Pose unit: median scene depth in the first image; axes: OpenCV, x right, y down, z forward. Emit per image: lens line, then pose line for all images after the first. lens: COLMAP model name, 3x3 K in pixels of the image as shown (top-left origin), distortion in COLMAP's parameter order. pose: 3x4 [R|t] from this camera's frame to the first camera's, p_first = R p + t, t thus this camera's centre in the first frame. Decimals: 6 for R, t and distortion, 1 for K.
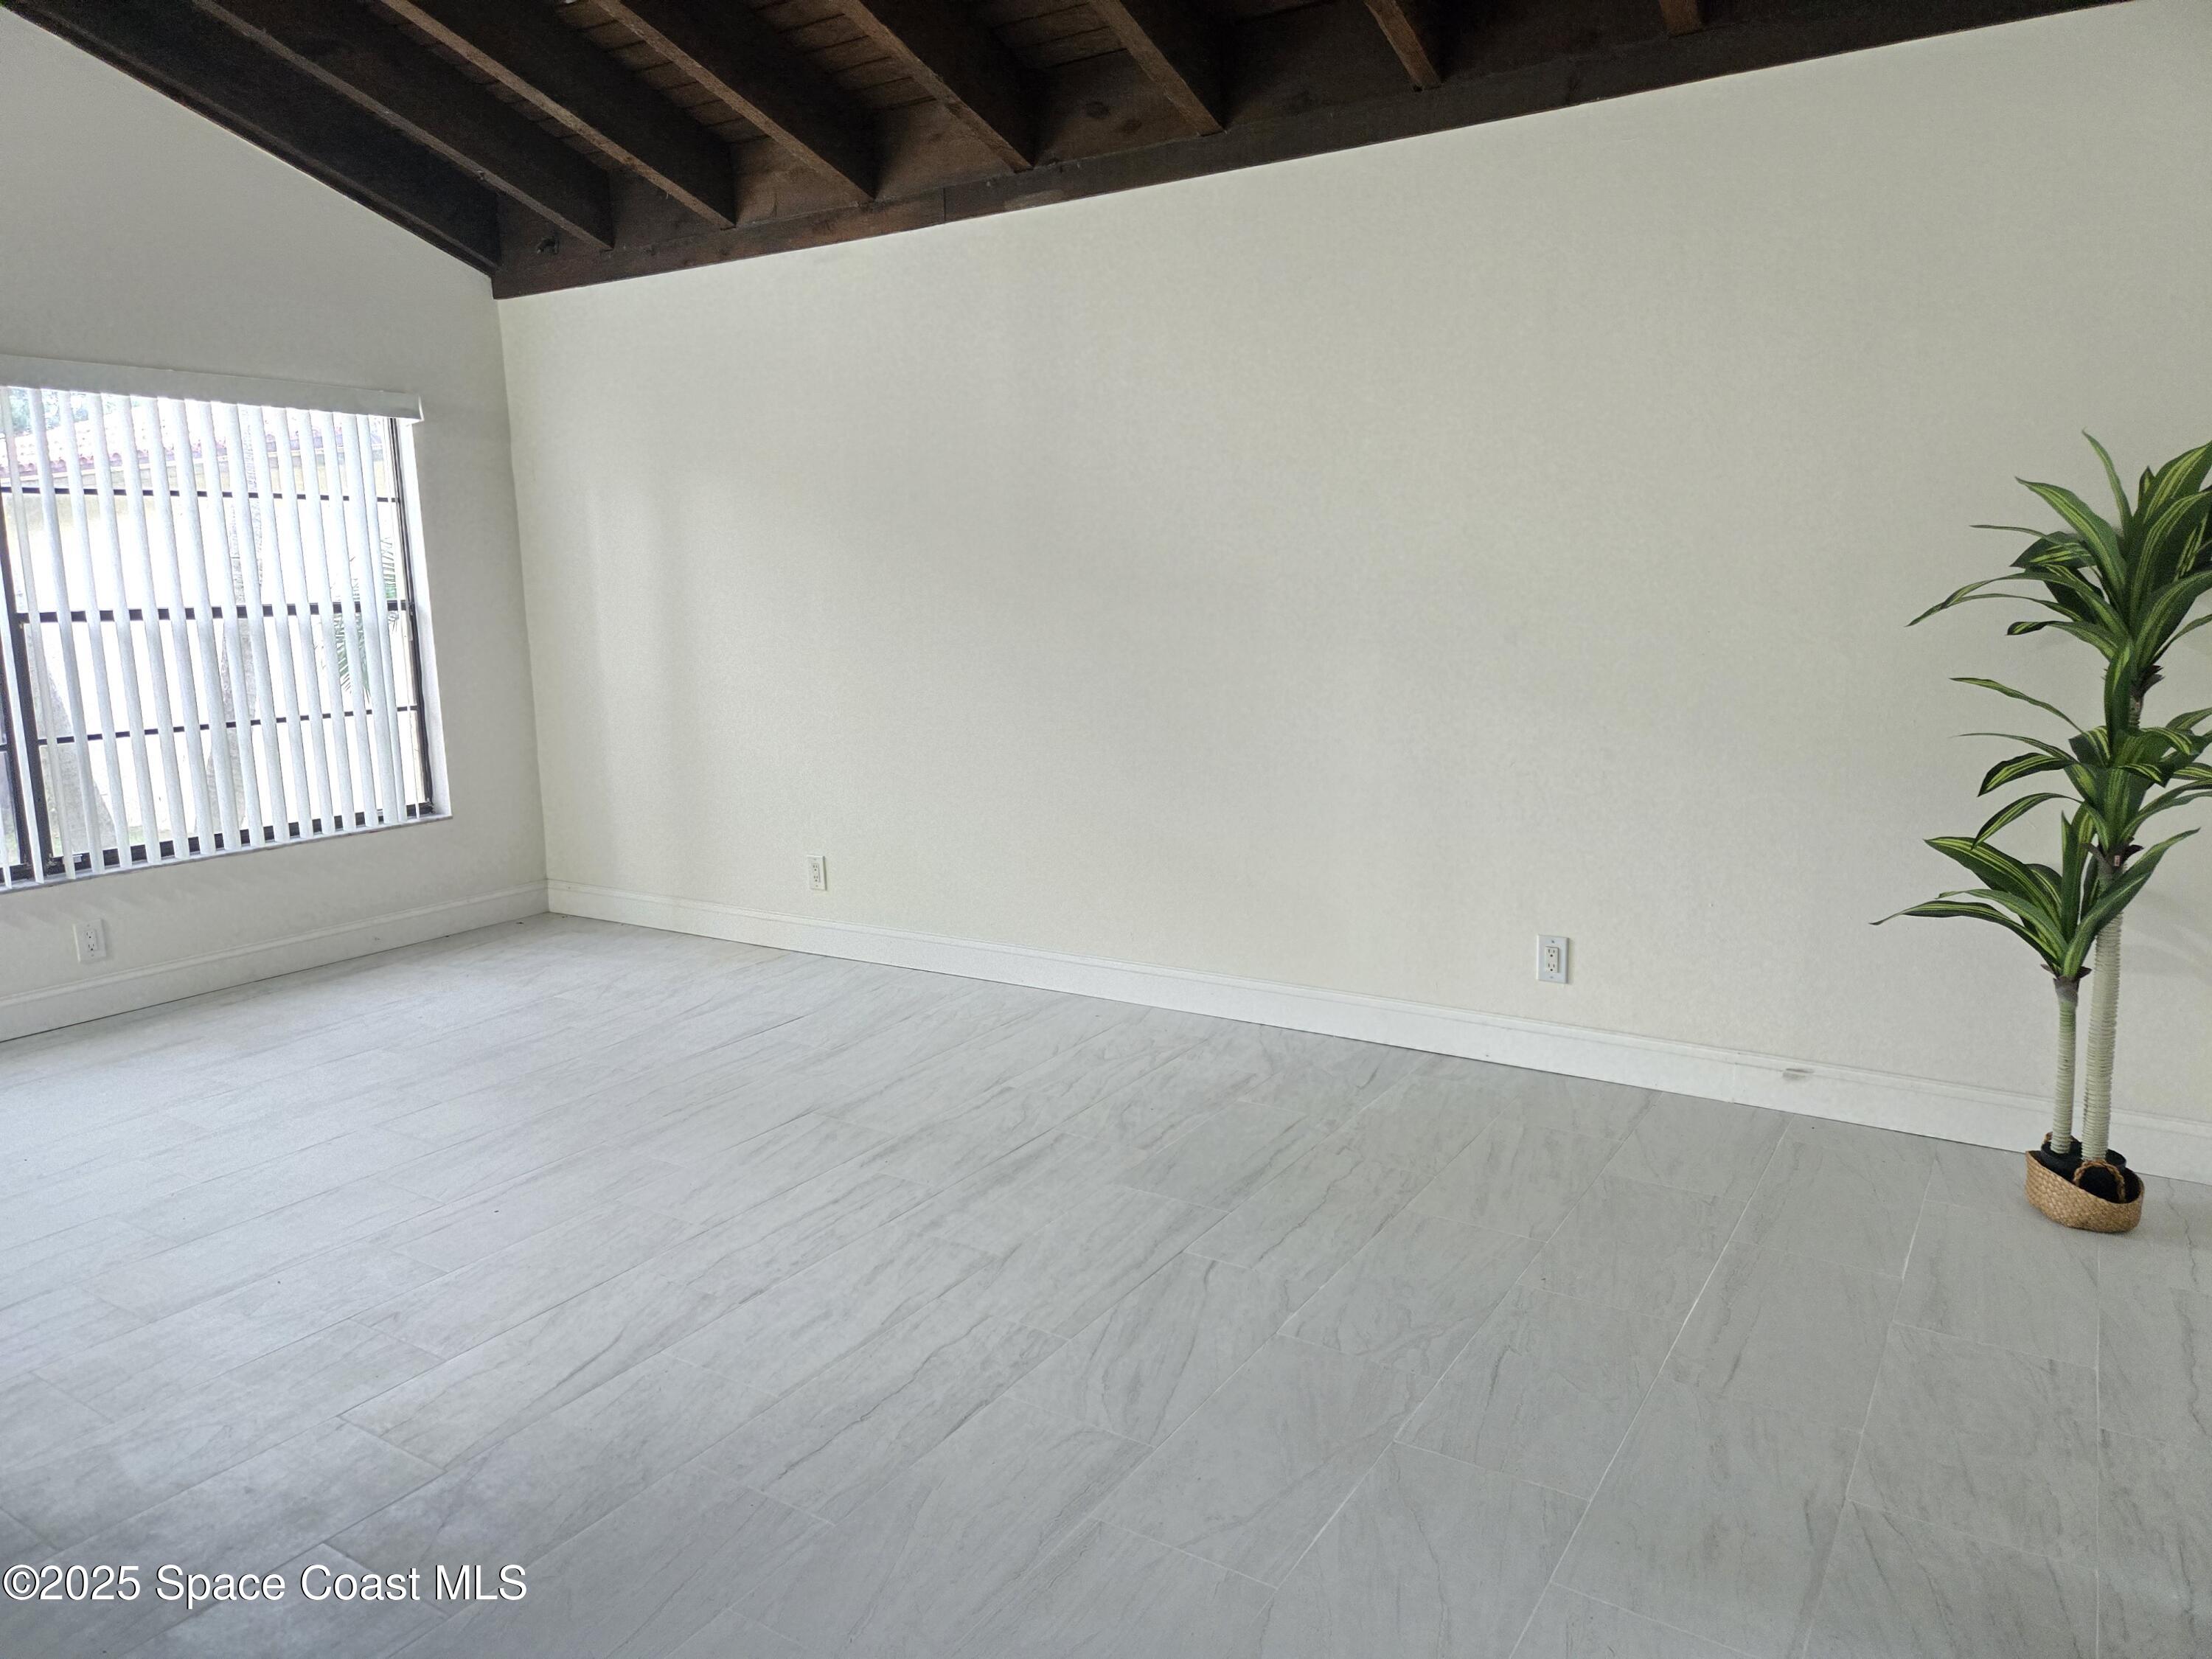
lens RADIAL K [[1475.4, 0, 1116.4], [0, 1475.4, 815.9], [0, 0, 1]] dist [0.067965, -0.050964]
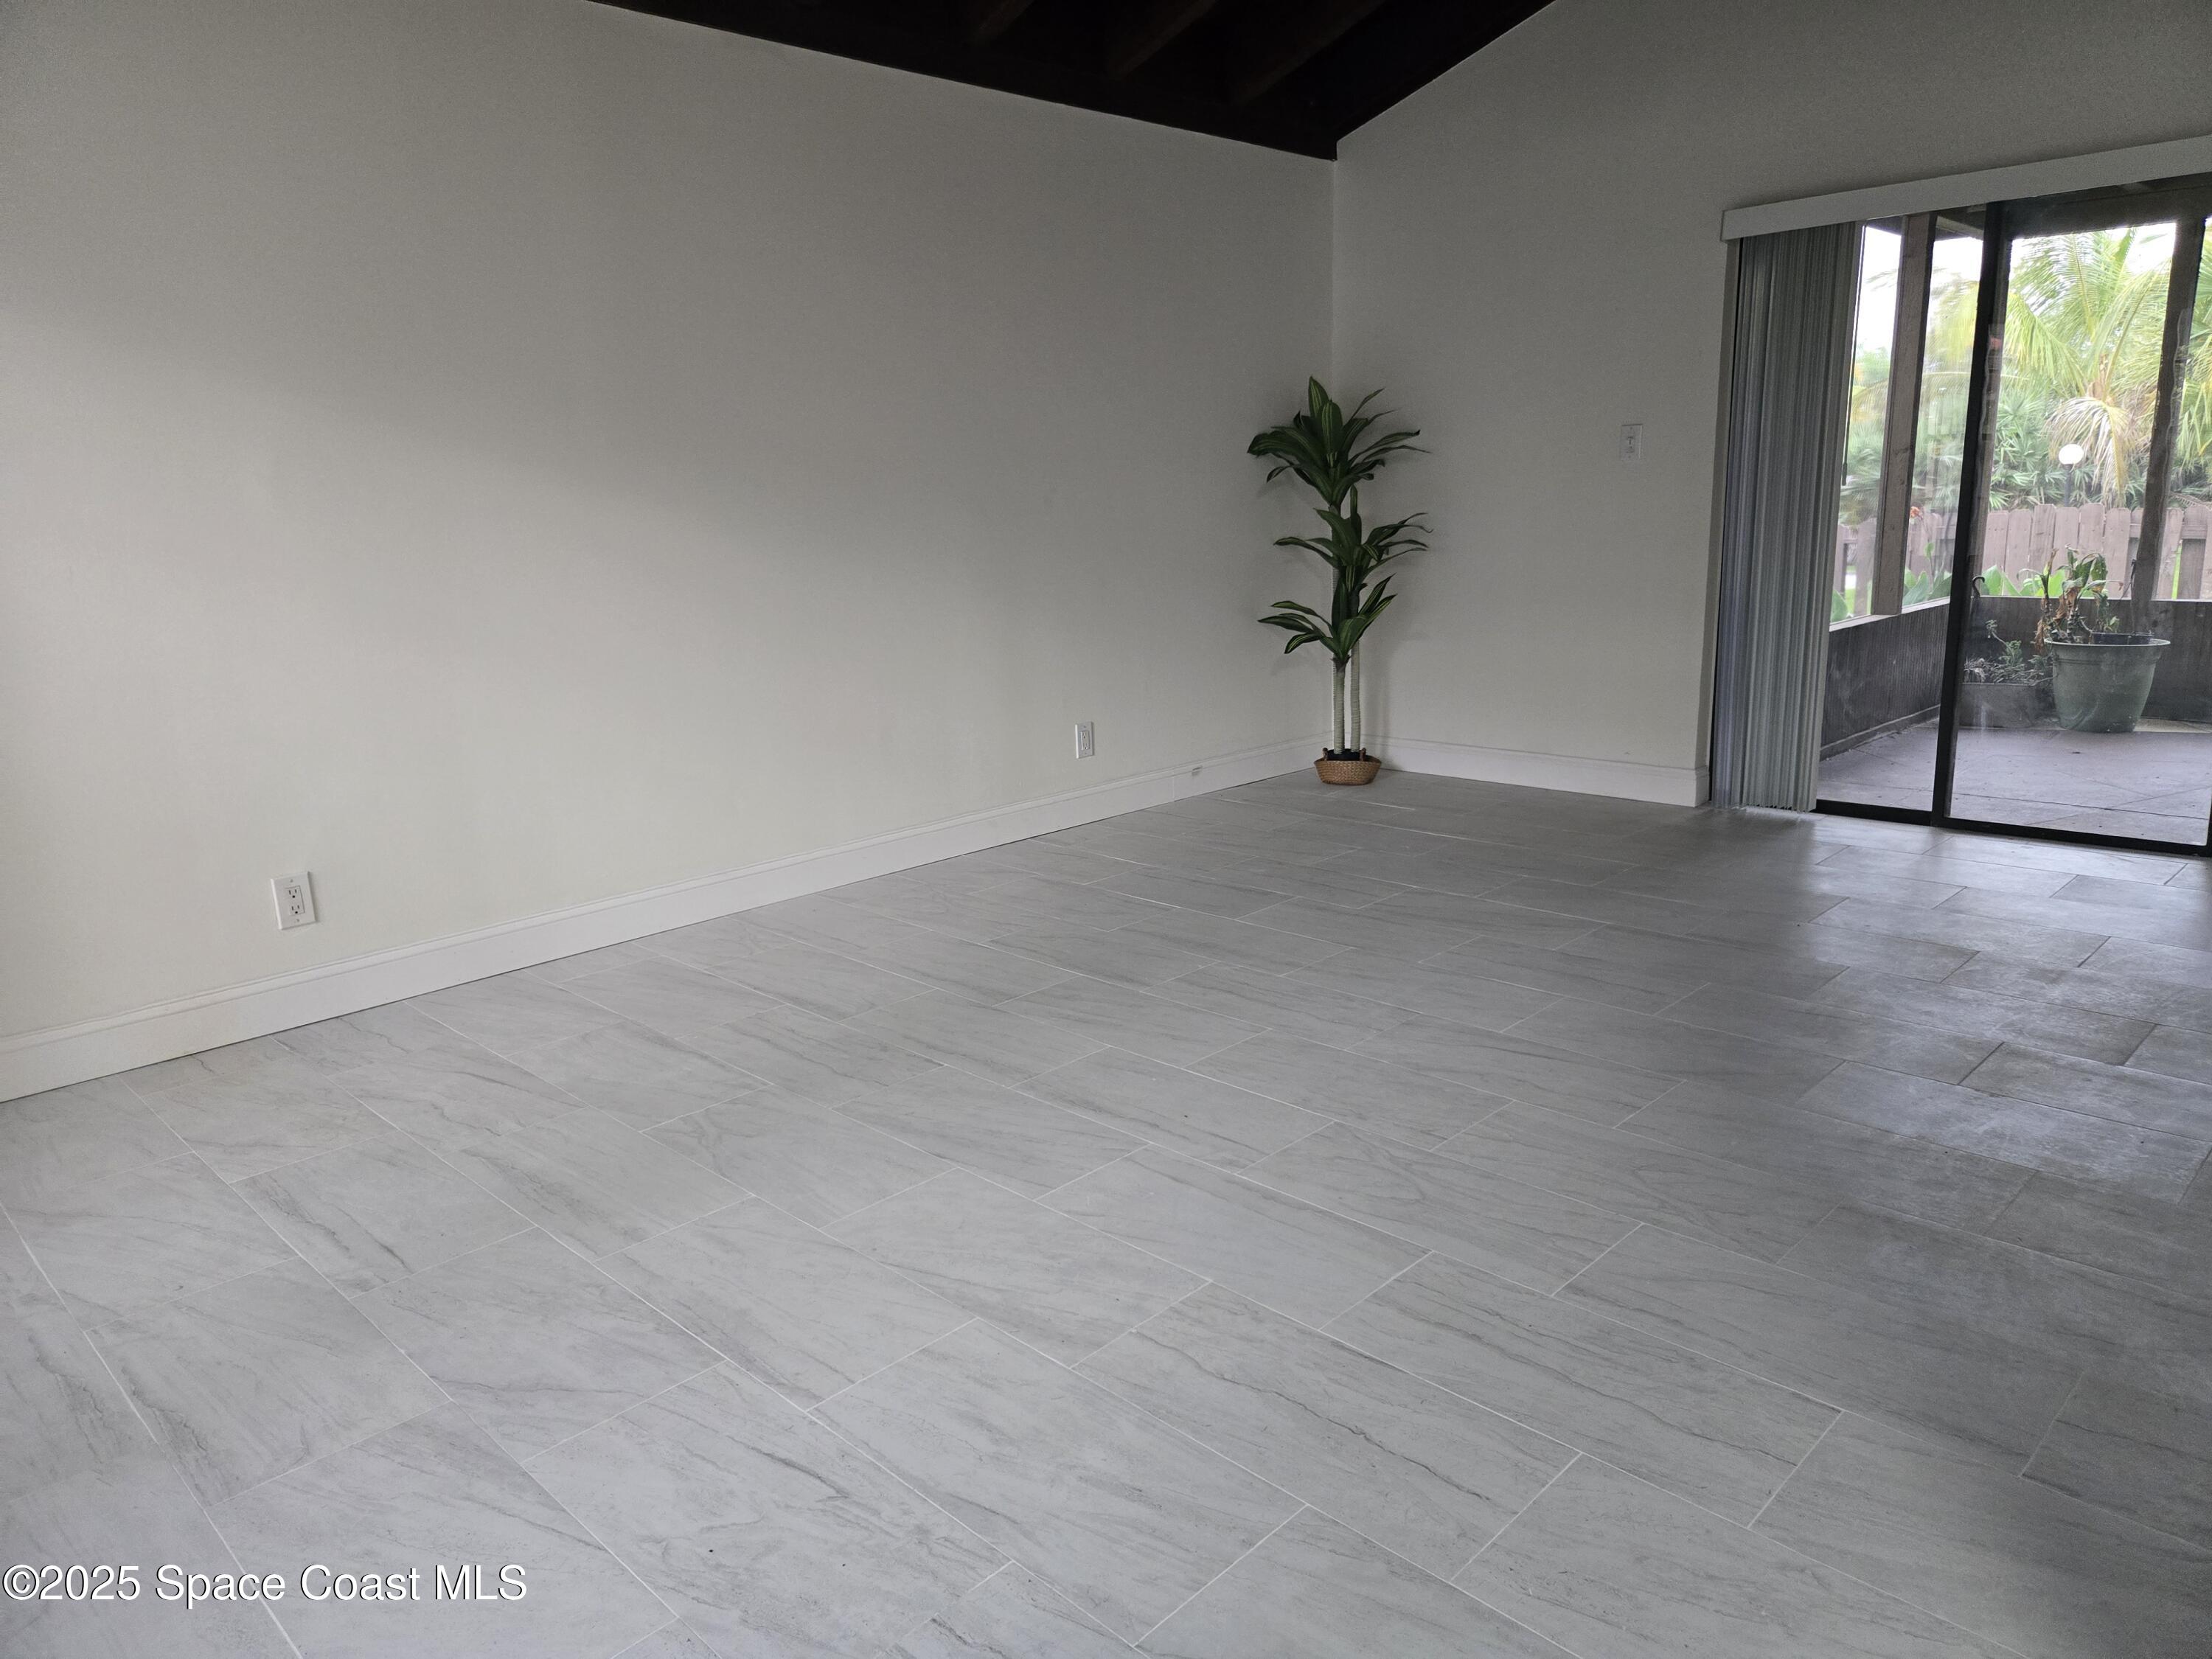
lens RADIAL K [[1475.4, 0, 1101.8], [0, 1475.4, 820.9], [0, 0, 1]] dist [0.067965, -0.050964]
pose [[0.201966, -0.194898, 0.959804, -1.097880], [0.191218, 0.968987, 0.156526, -0.043394], [-0.960544, 0.151919, 0.232971, 0.735640]]
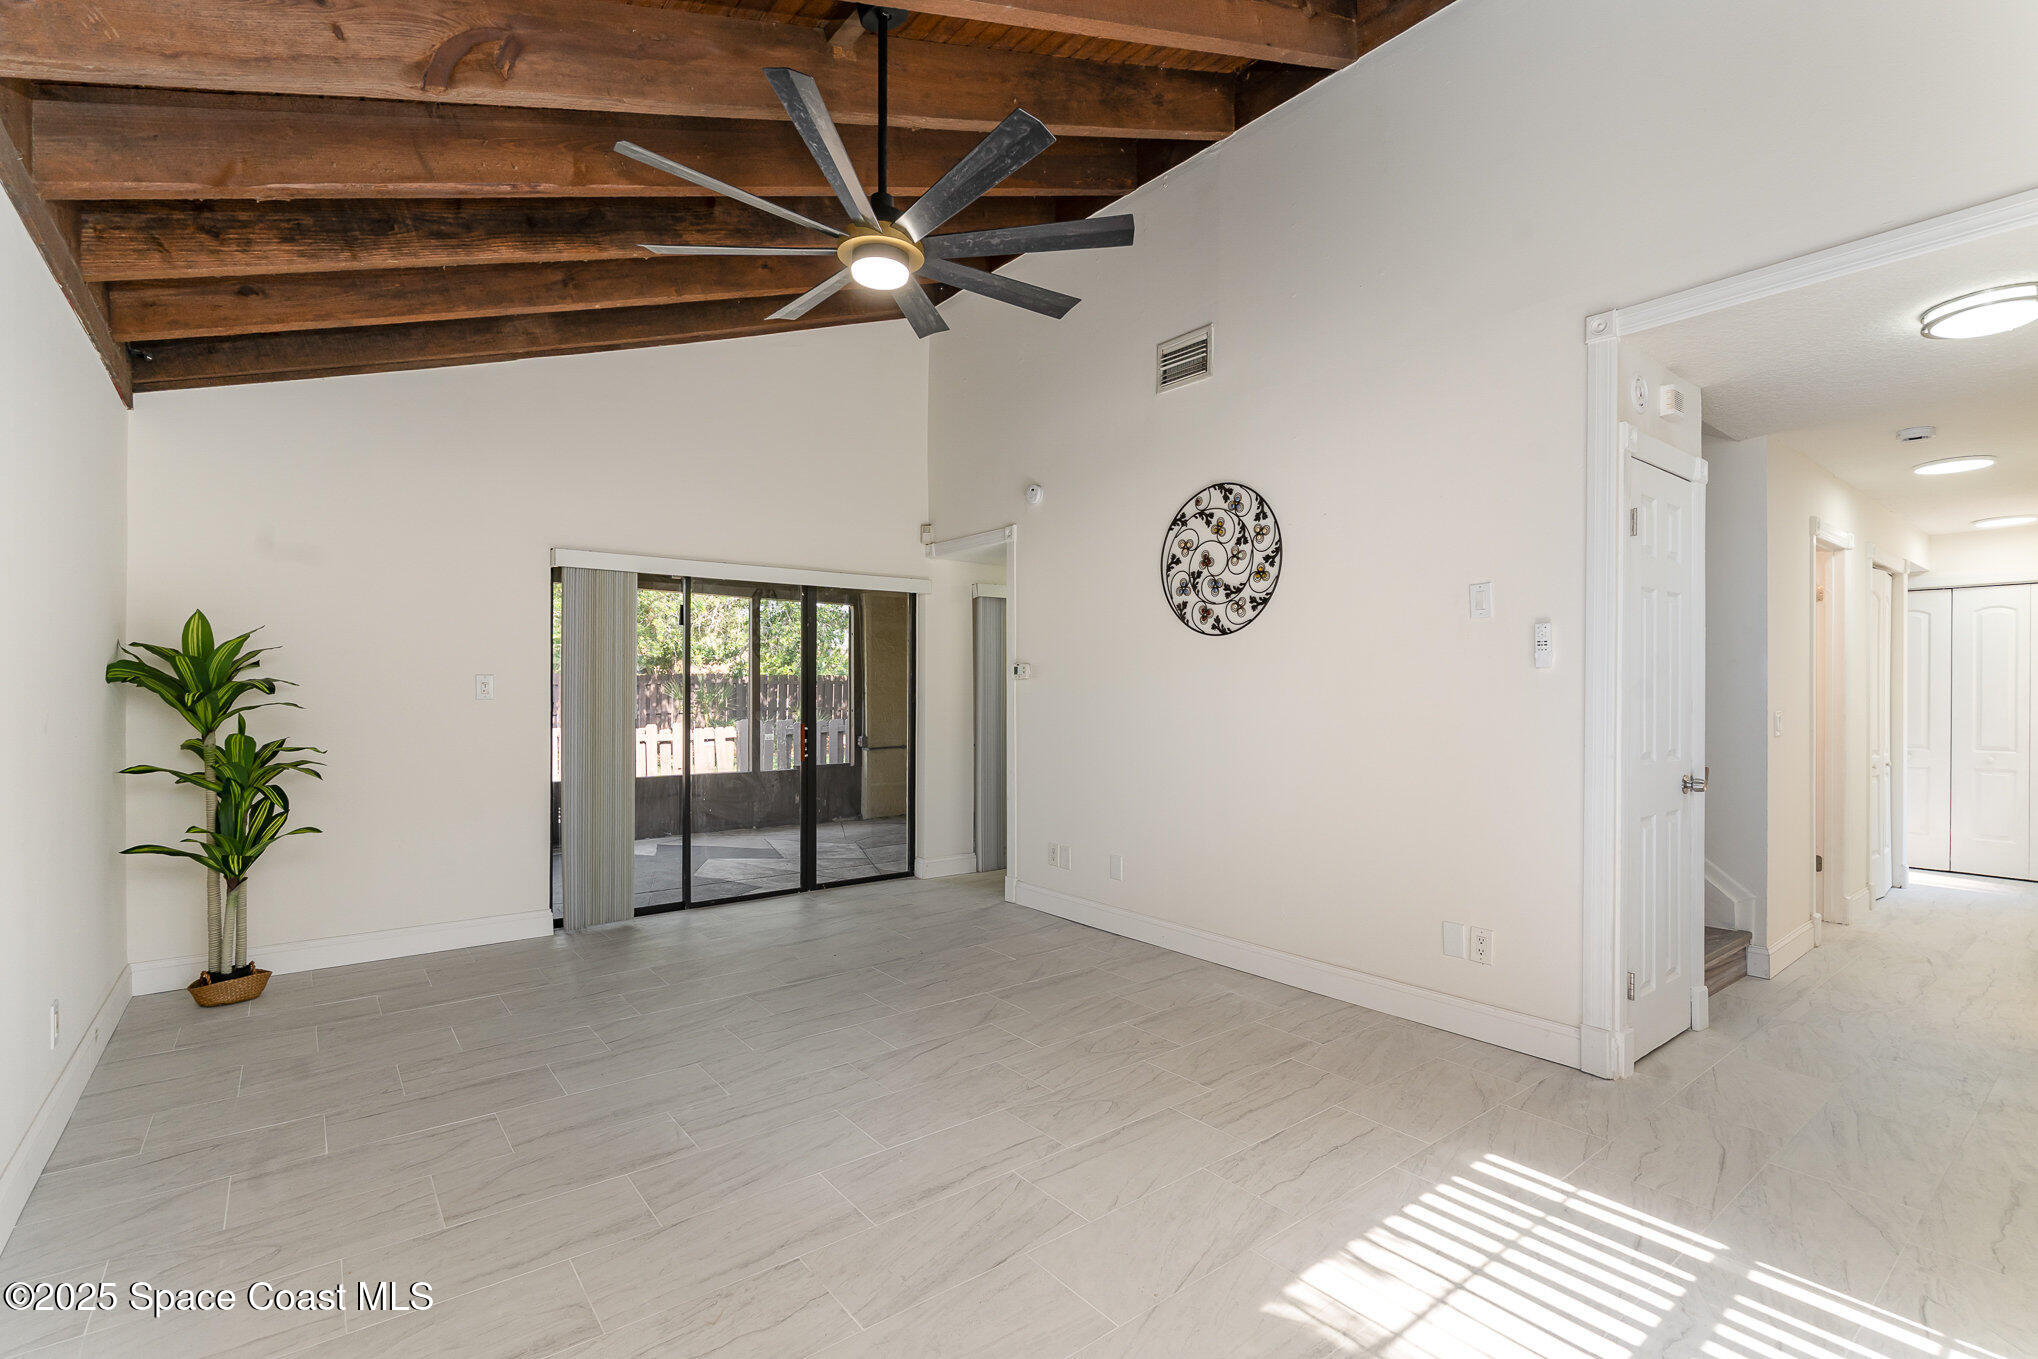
lens RADIAL K [[926.4, 0, 1025.8], [0, 926.4, 694.4], [0, 0, 1]] dist [-0.005686, 0.002187]
pose [[-0.944866, 0.025495, 0.326462, -0.638713], [0.079894, 0.984785, 0.154325, -0.199746], [-0.317560, 0.171899, -0.932527, 1.465504]]
